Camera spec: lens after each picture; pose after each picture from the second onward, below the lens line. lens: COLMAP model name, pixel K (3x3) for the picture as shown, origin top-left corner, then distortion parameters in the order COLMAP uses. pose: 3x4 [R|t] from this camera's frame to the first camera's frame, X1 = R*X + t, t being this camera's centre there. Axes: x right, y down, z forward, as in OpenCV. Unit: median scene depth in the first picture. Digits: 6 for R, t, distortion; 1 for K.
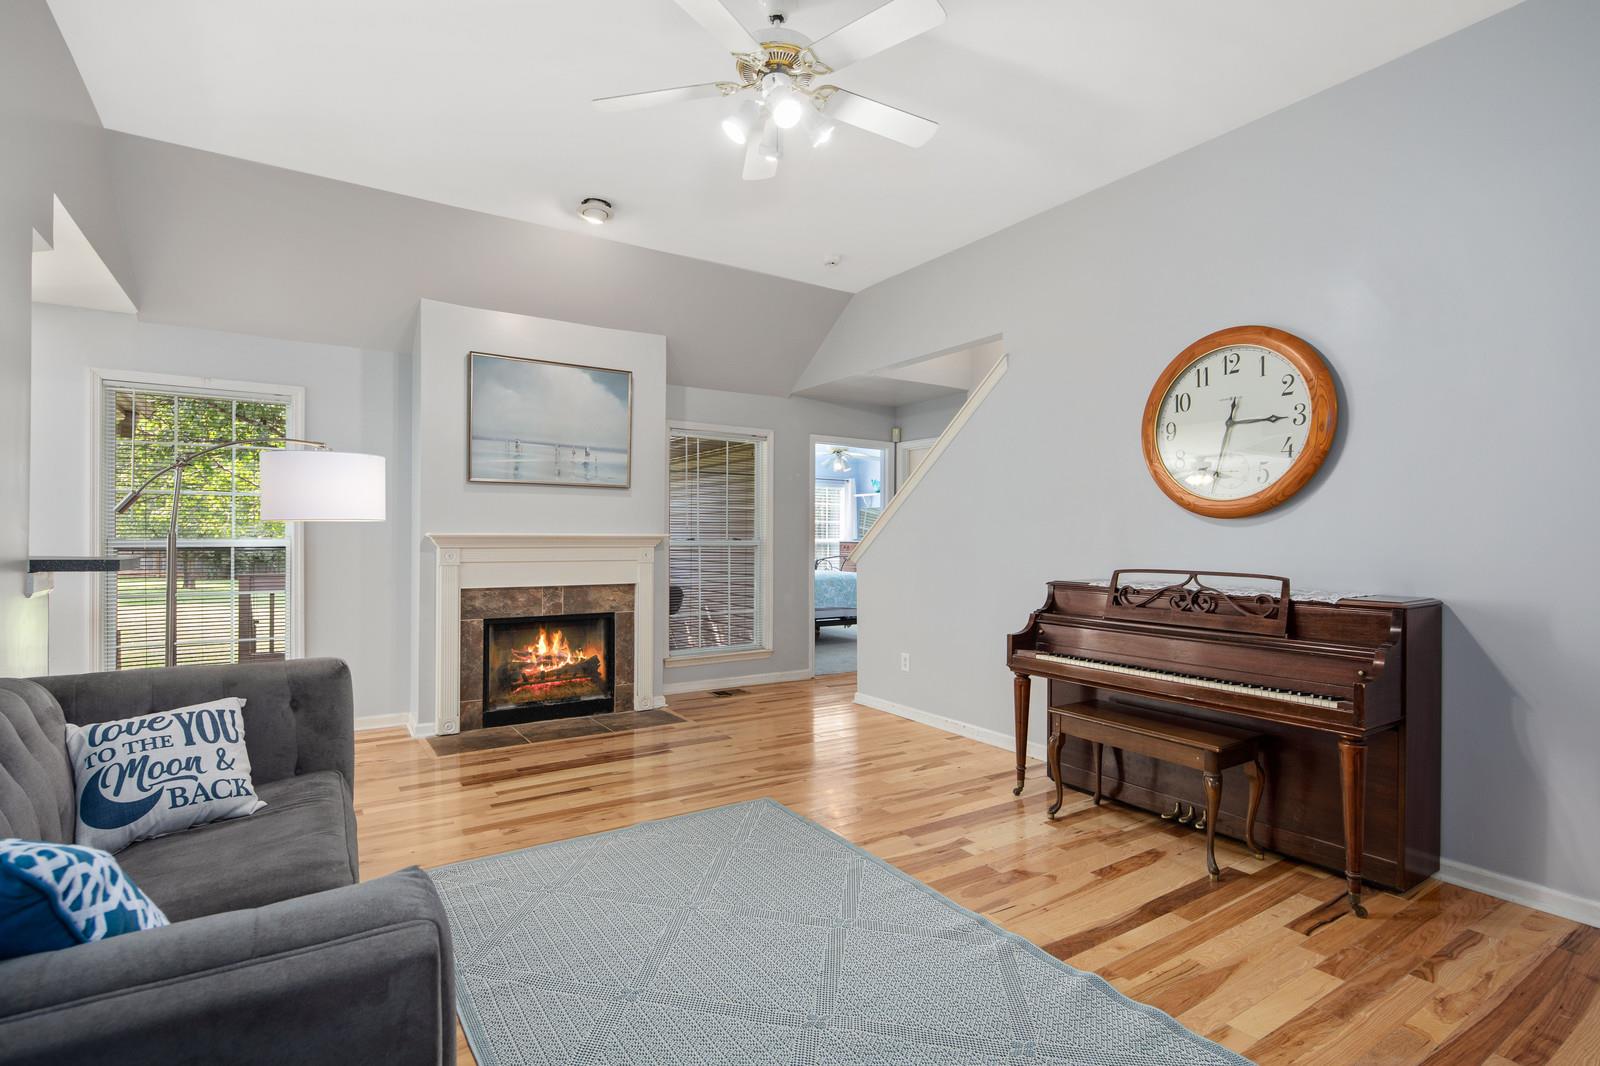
lens RADIAL K [[767.9, 0, 796.4], [0, 767.9, 536.0], [0, 0, 1]] dist [0.010483, -0.000728]
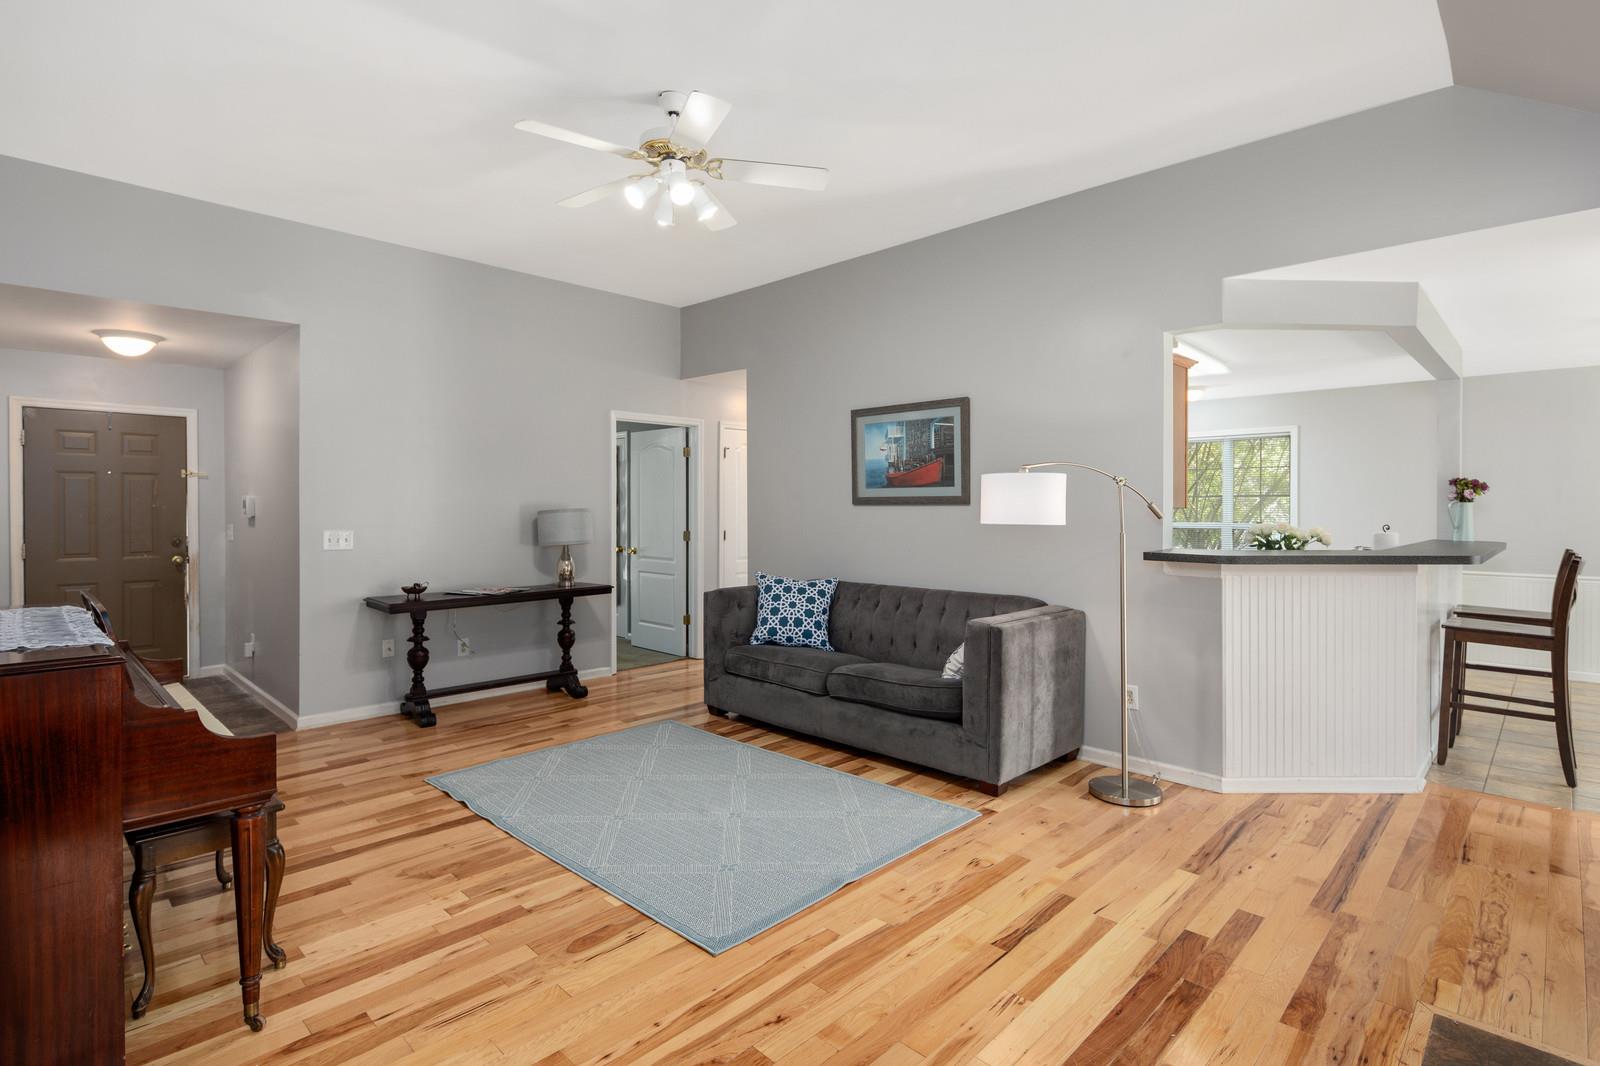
lens RADIAL K [[786.5, 0, 791.2], [0, 786.5, 522.2], [0, 0, 1]] dist [0.000718, -0.000063]
pose [[-0.978786, -0.003842, -0.204849, 0.024714], [-0.007026, 0.999866, 0.014818, -0.022080], [0.204765, 0.015943, -0.978681, 1.189996]]
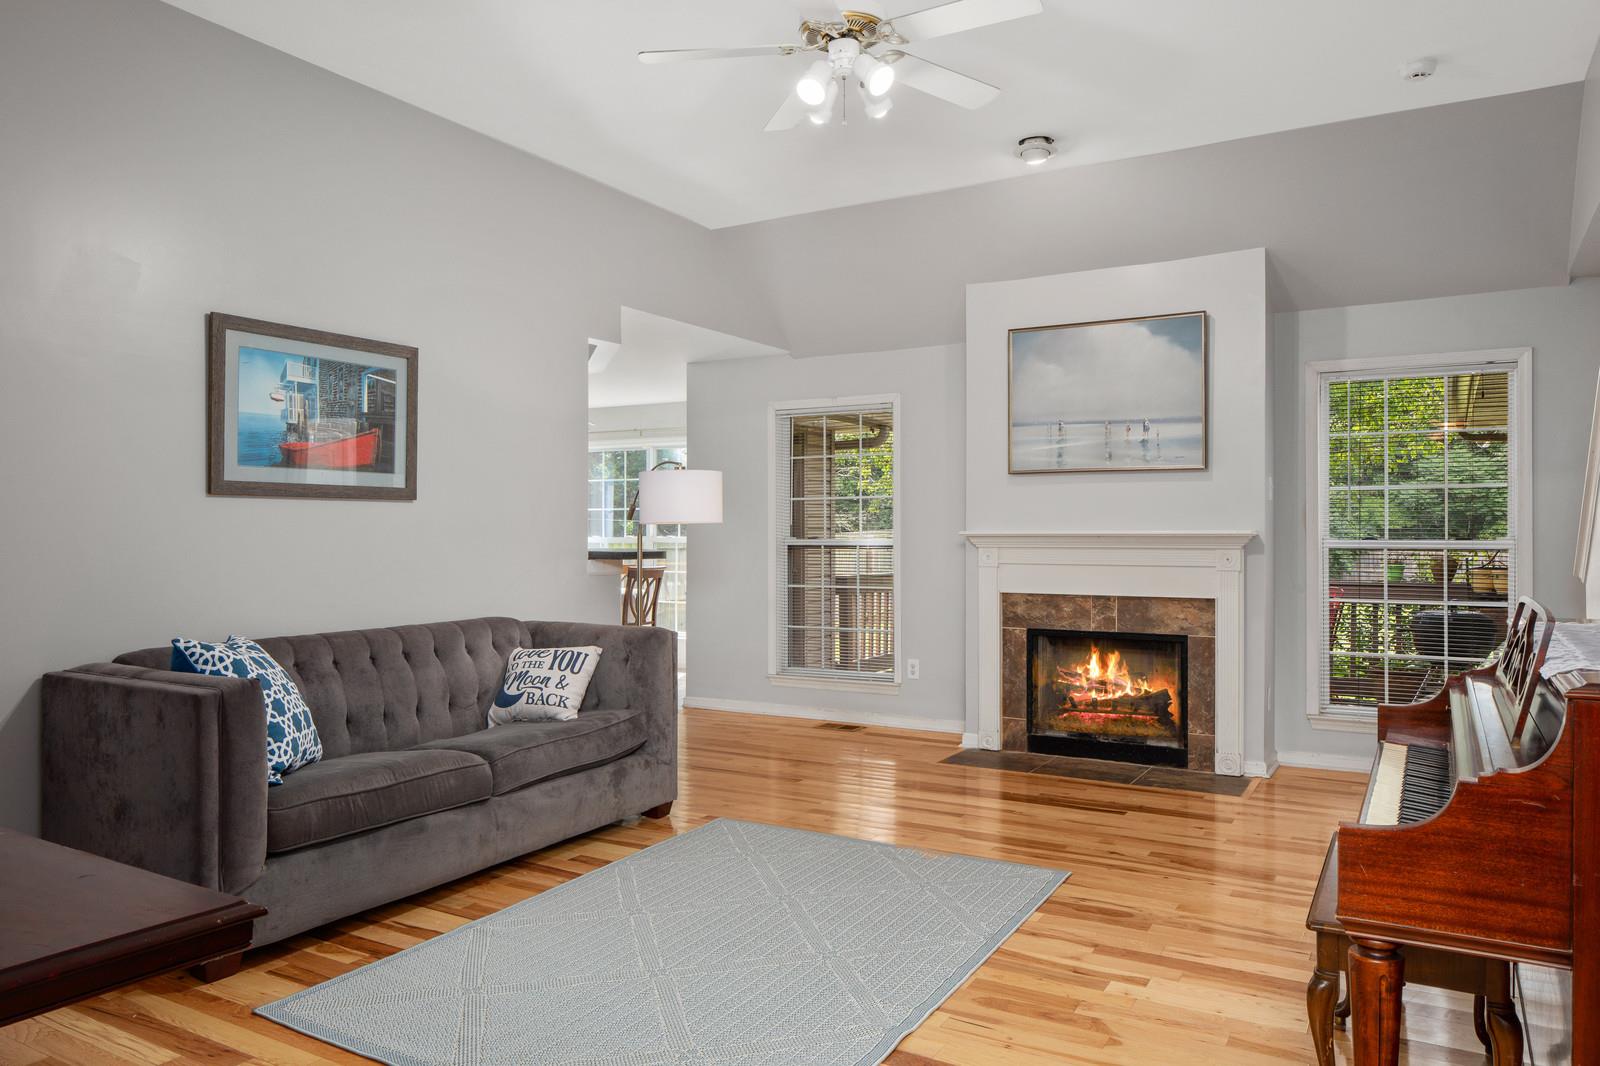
lens RADIAL K [[1123.4, 0, 790.1], [0, 1123.4, 530.3], [0, 0, 1]] dist [-0.005077, 0.005615]
pose [[0.443817, -0.006174, -0.896096, 0.612591], [0.004217, 0.999980, -0.004800, 0.000329], [0.896107, -0.001649, 0.443834, 0.177233]]
